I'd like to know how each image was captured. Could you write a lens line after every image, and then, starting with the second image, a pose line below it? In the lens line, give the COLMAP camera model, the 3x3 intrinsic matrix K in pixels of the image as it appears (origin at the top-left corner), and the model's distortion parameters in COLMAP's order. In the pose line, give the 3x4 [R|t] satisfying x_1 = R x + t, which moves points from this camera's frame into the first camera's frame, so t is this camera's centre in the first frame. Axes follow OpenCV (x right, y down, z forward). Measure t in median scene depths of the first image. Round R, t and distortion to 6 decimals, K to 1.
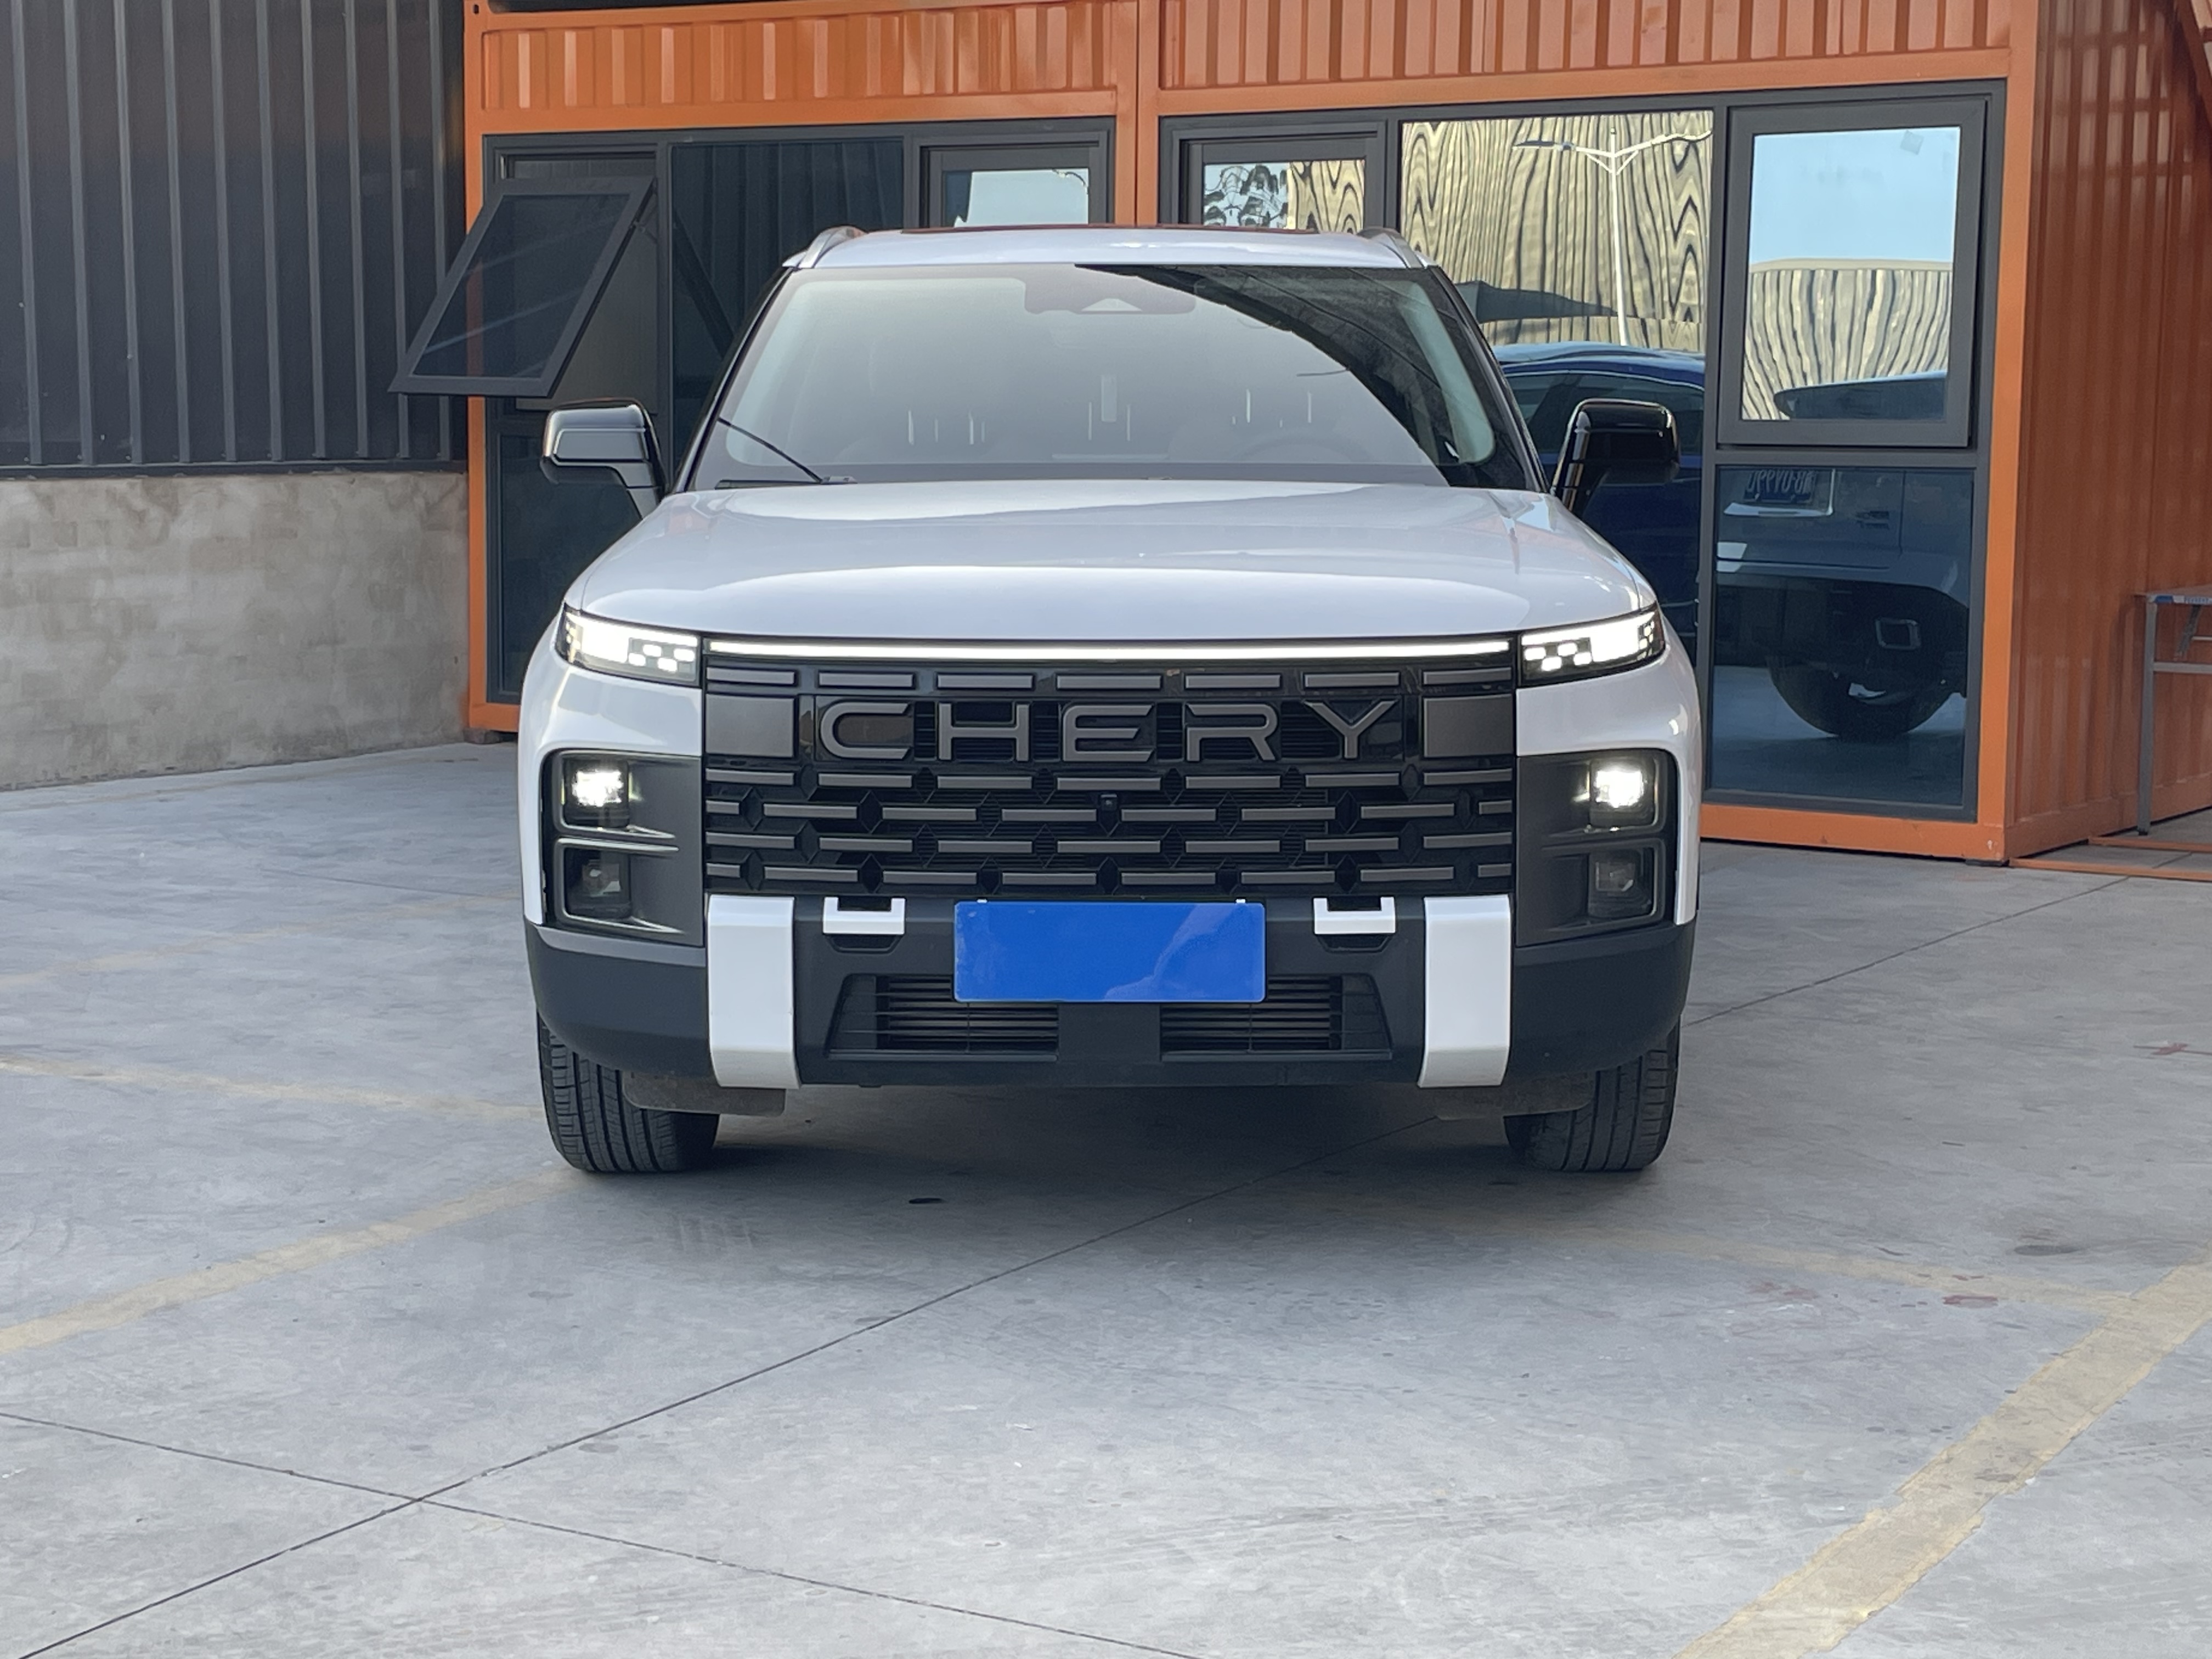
lens RADIAL K [[3612.1, 0, 1093.4], [0, 3612.1, 832.8], [0, 0, 1]] dist [0.098654, 0.000000]
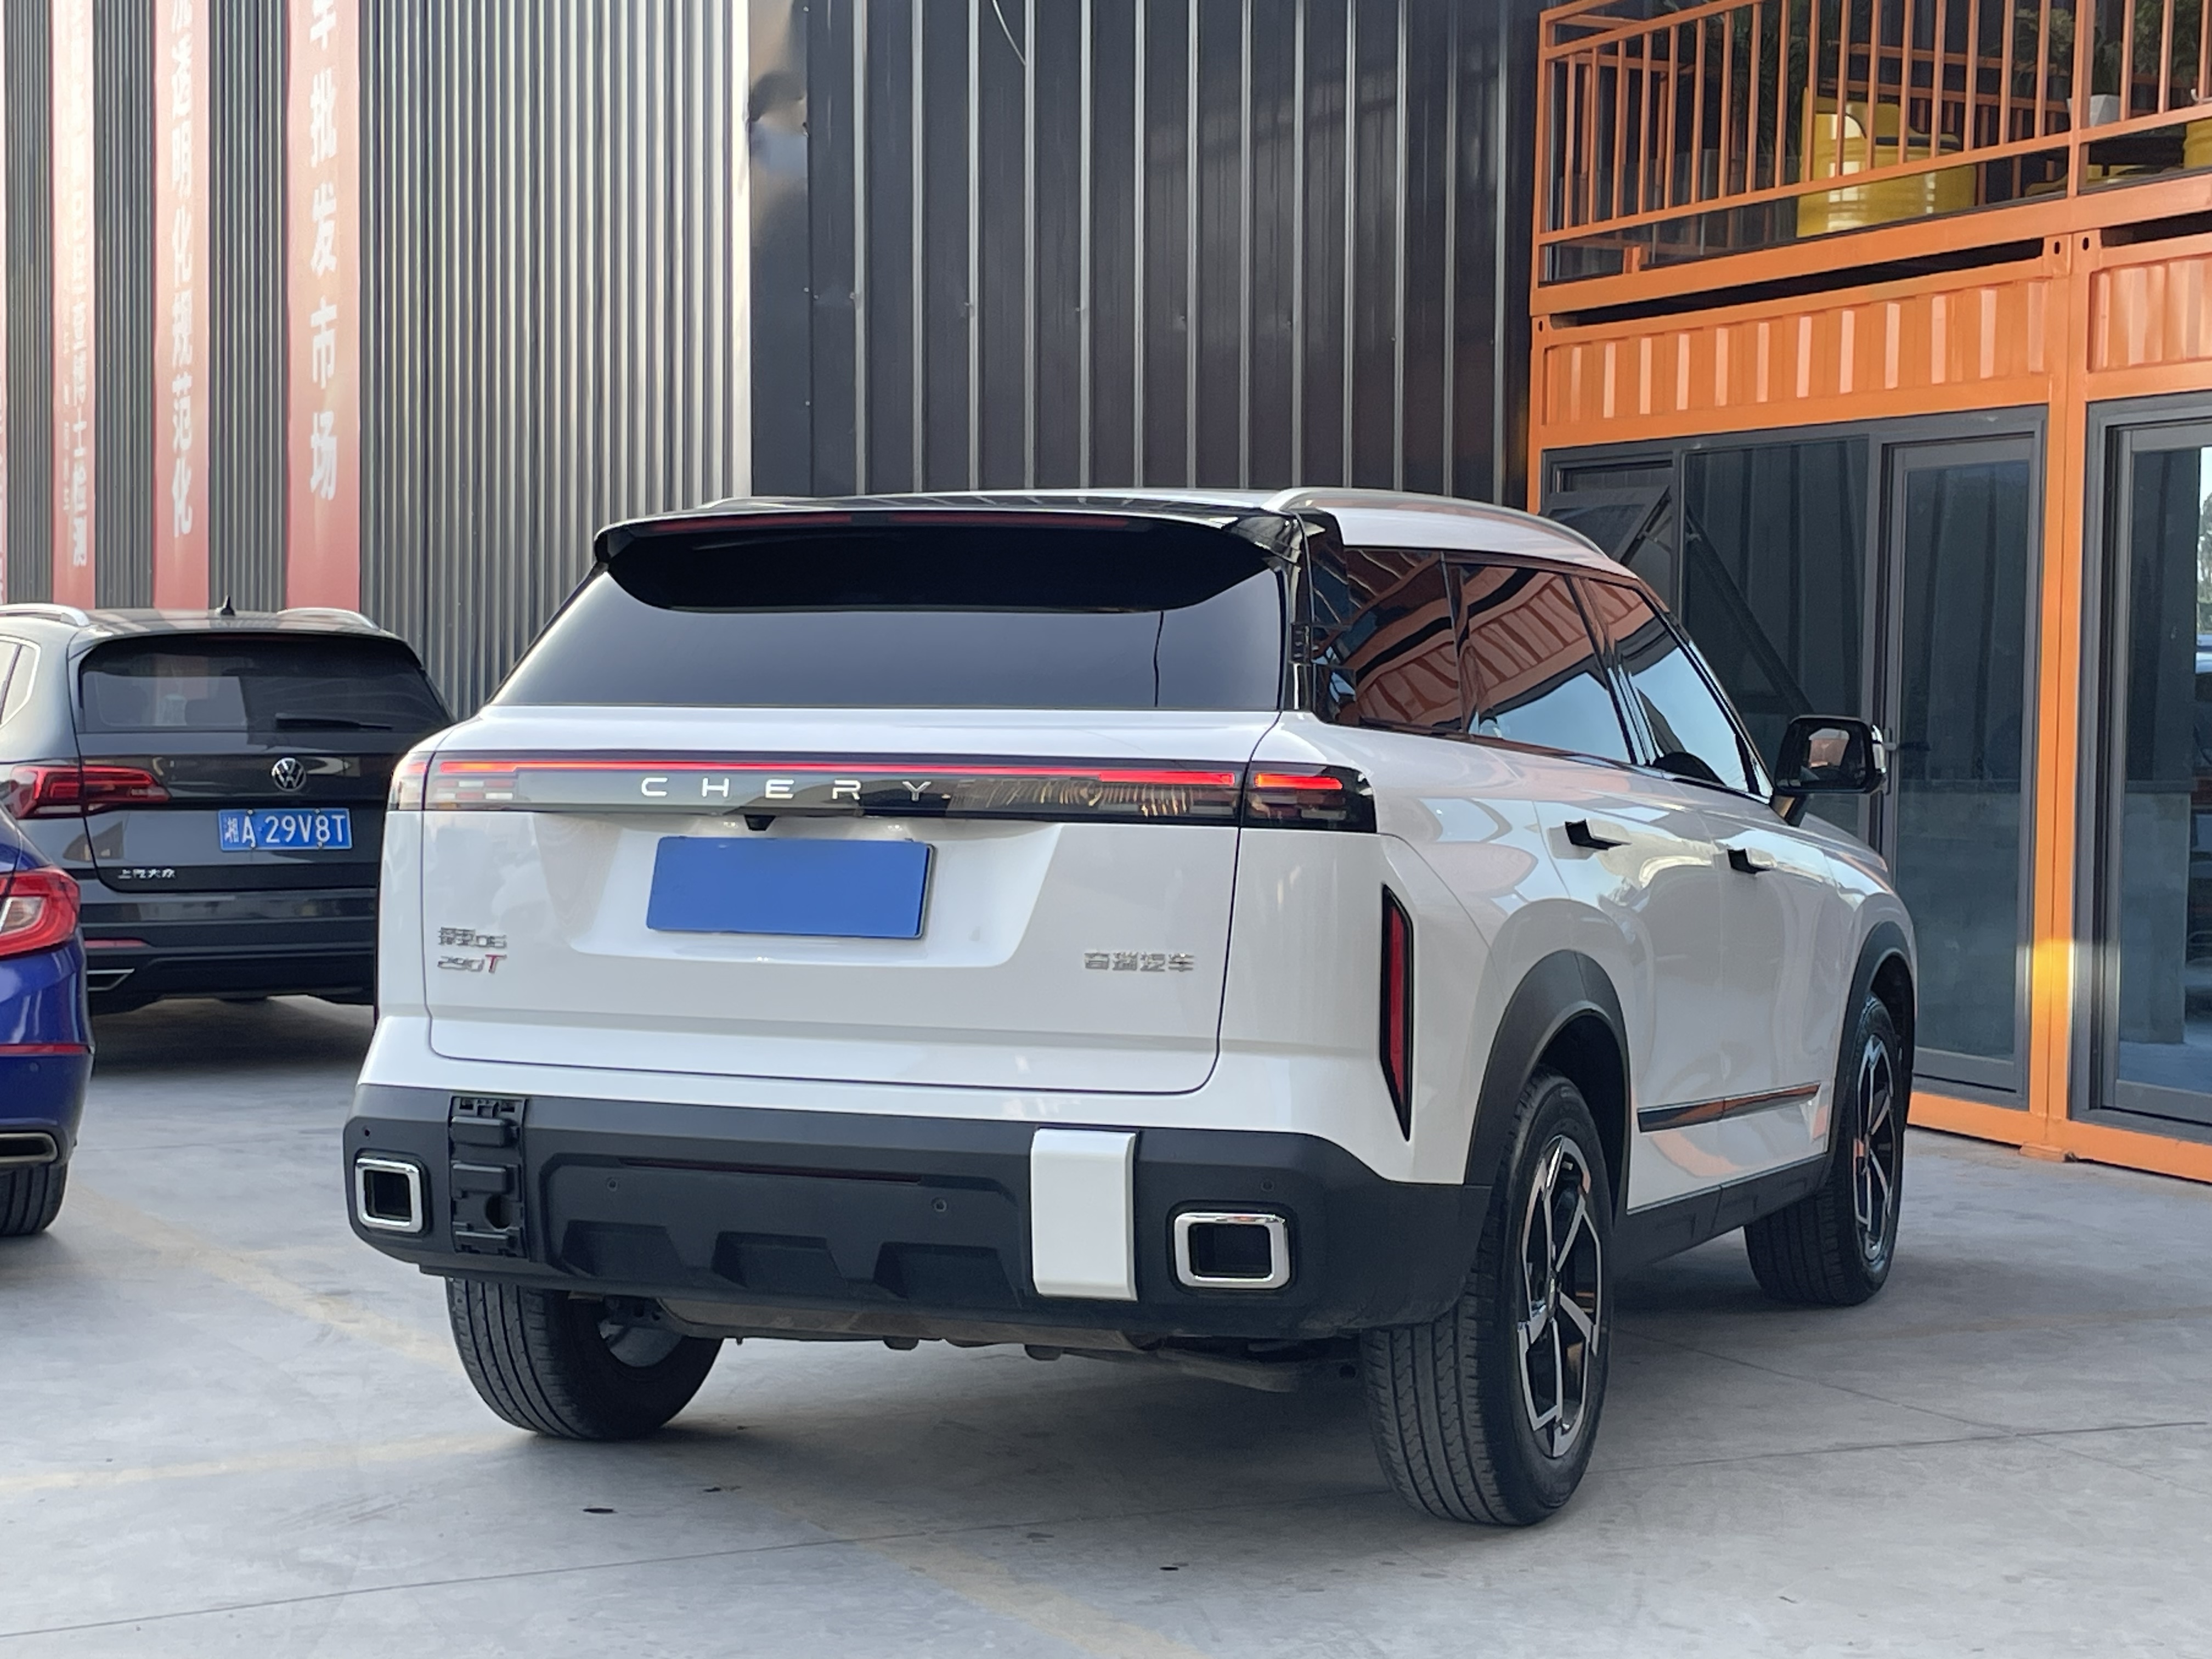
lens RADIAL K [[3668.8, 0, 1088.3], [0, 3668.8, 840.5], [0, 0, 1]] dist [0.105059, 0.000000]
pose [[0.857453, 0.025552, -0.513927, 0.317379], [-0.071387, 0.995015, -0.069632, -0.009313], [0.509586, 0.096394, 0.855003, 0.115229]]
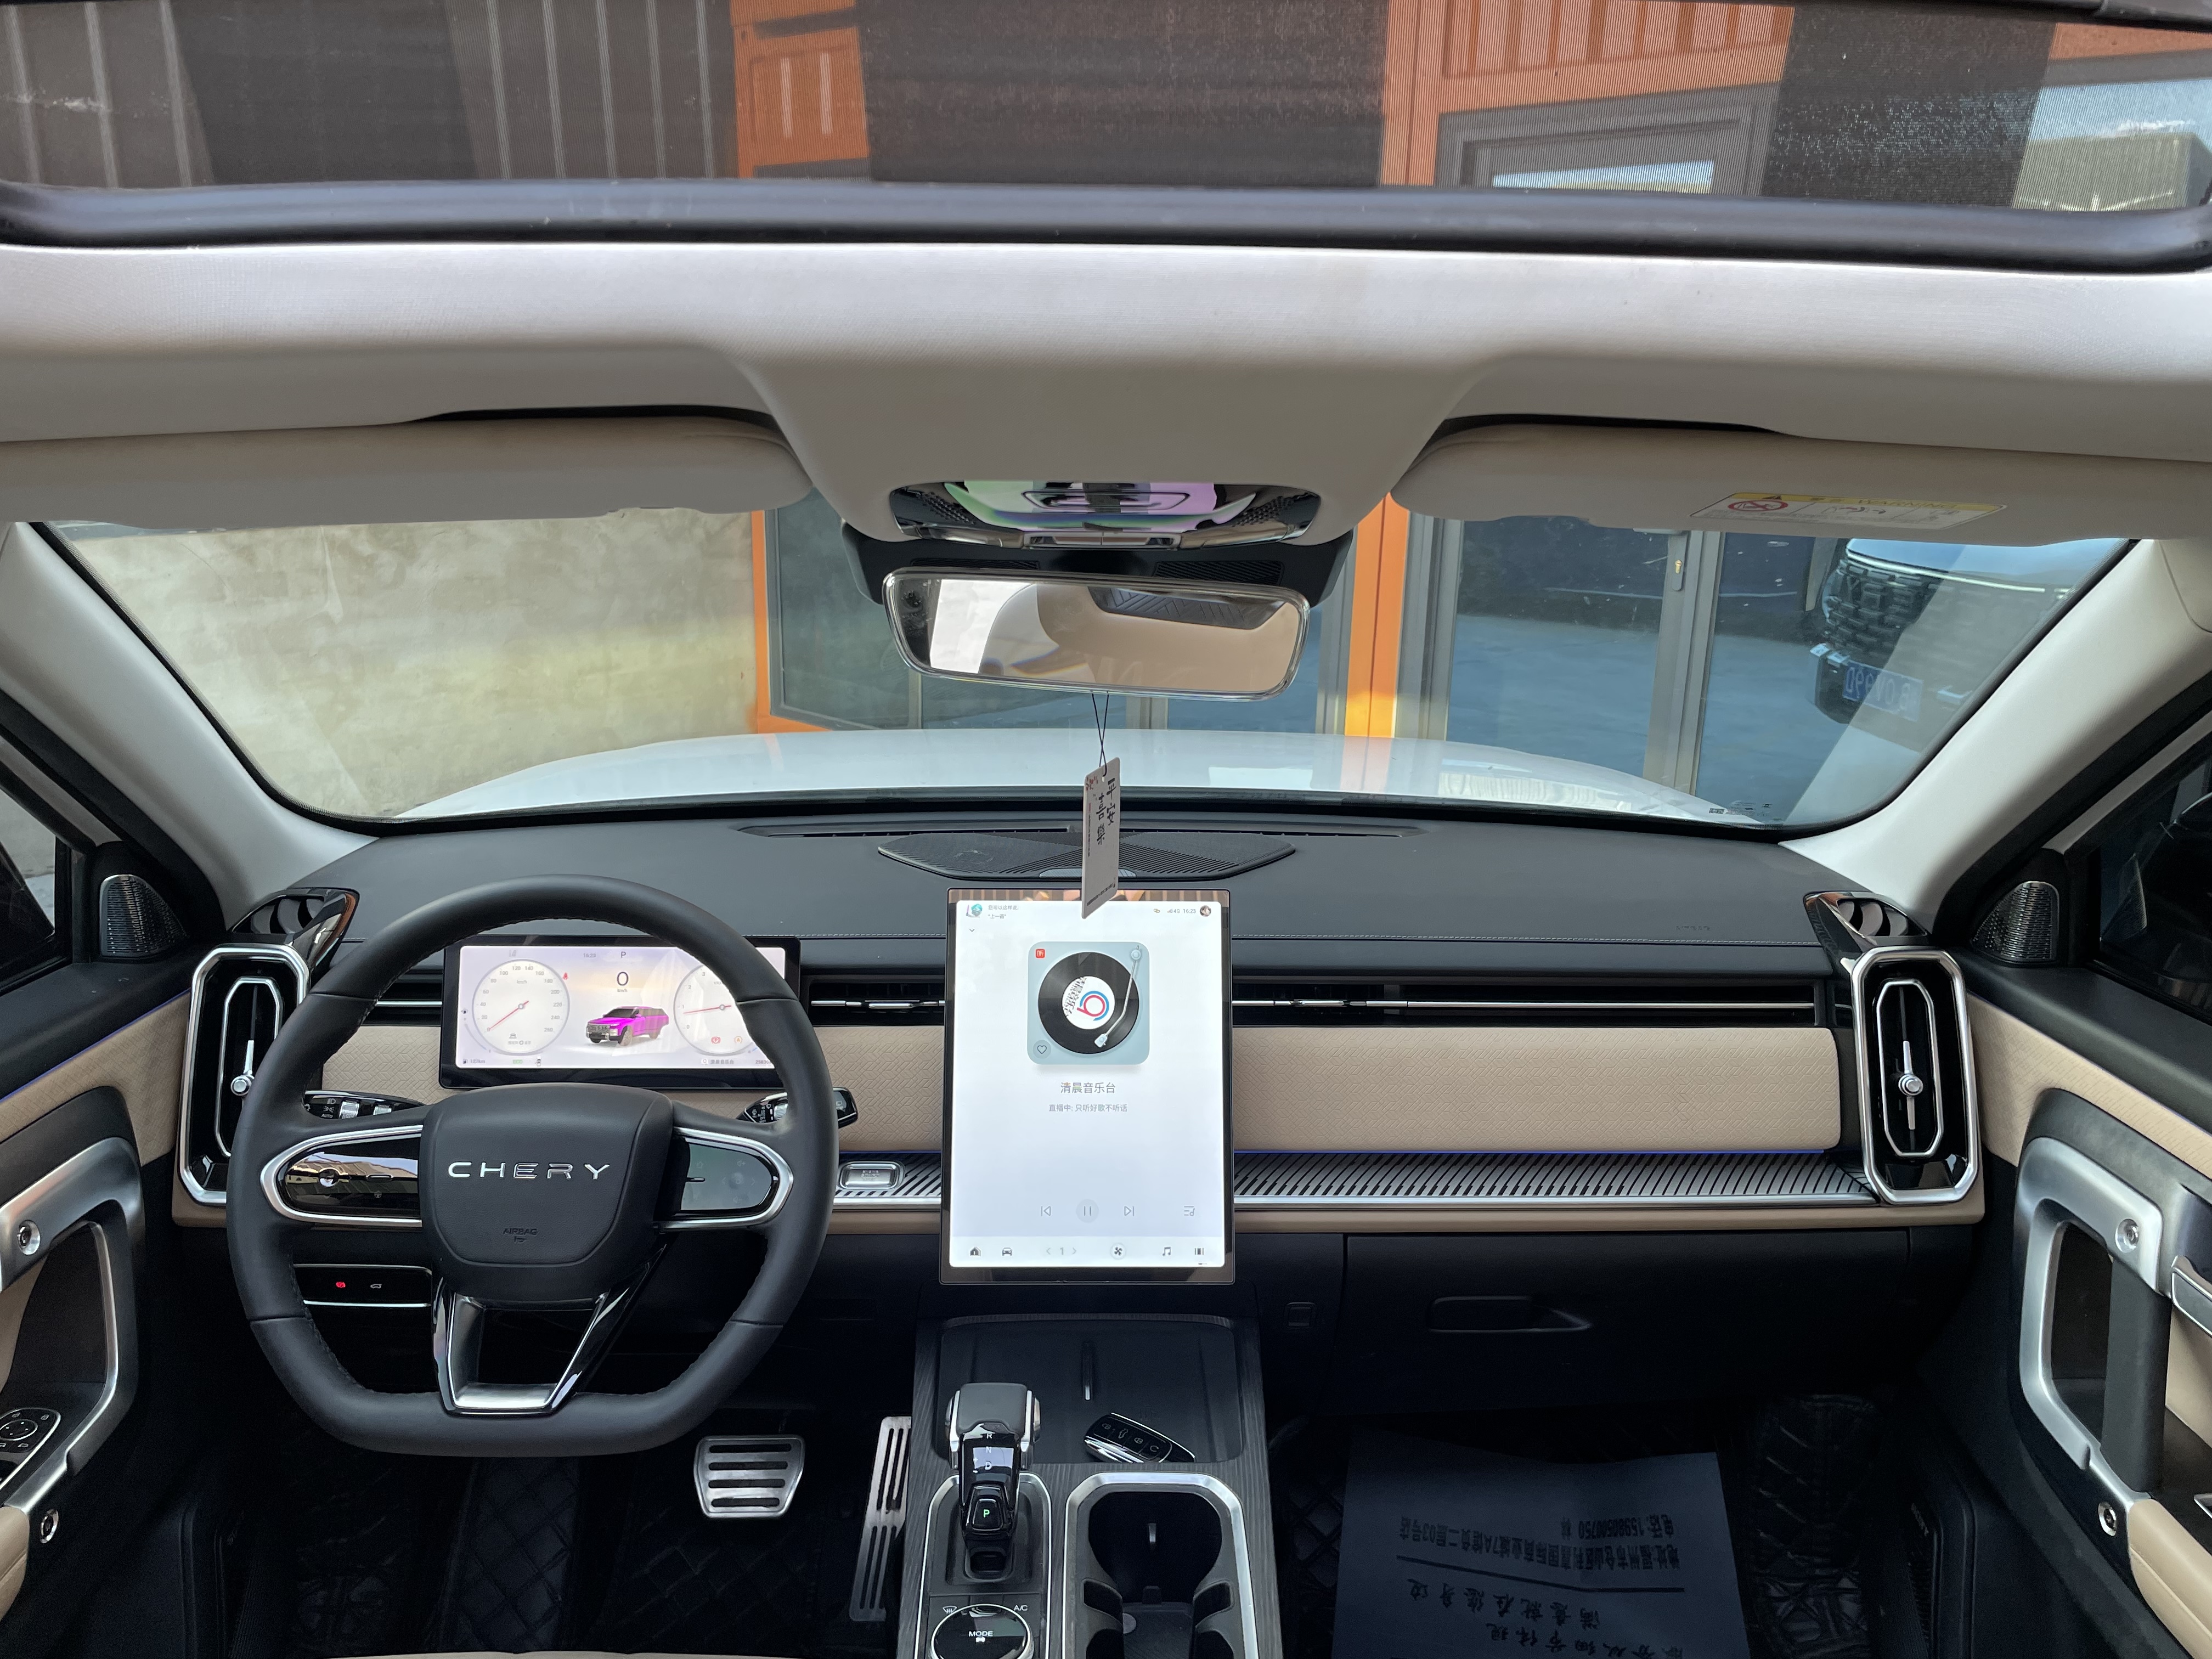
lens RADIAL K [[1822.0, 0, 1048.5], [0, 1822.0, 799.6], [0, 0, 1]] dist [0.104860, -0.003509]
pose [[0.985802, 0.043506, -0.162175, 0.006588], [-0.024573, 0.992831, 0.116971, -0.102940], [0.166101, -0.111326, 0.979805, 0.632600]]
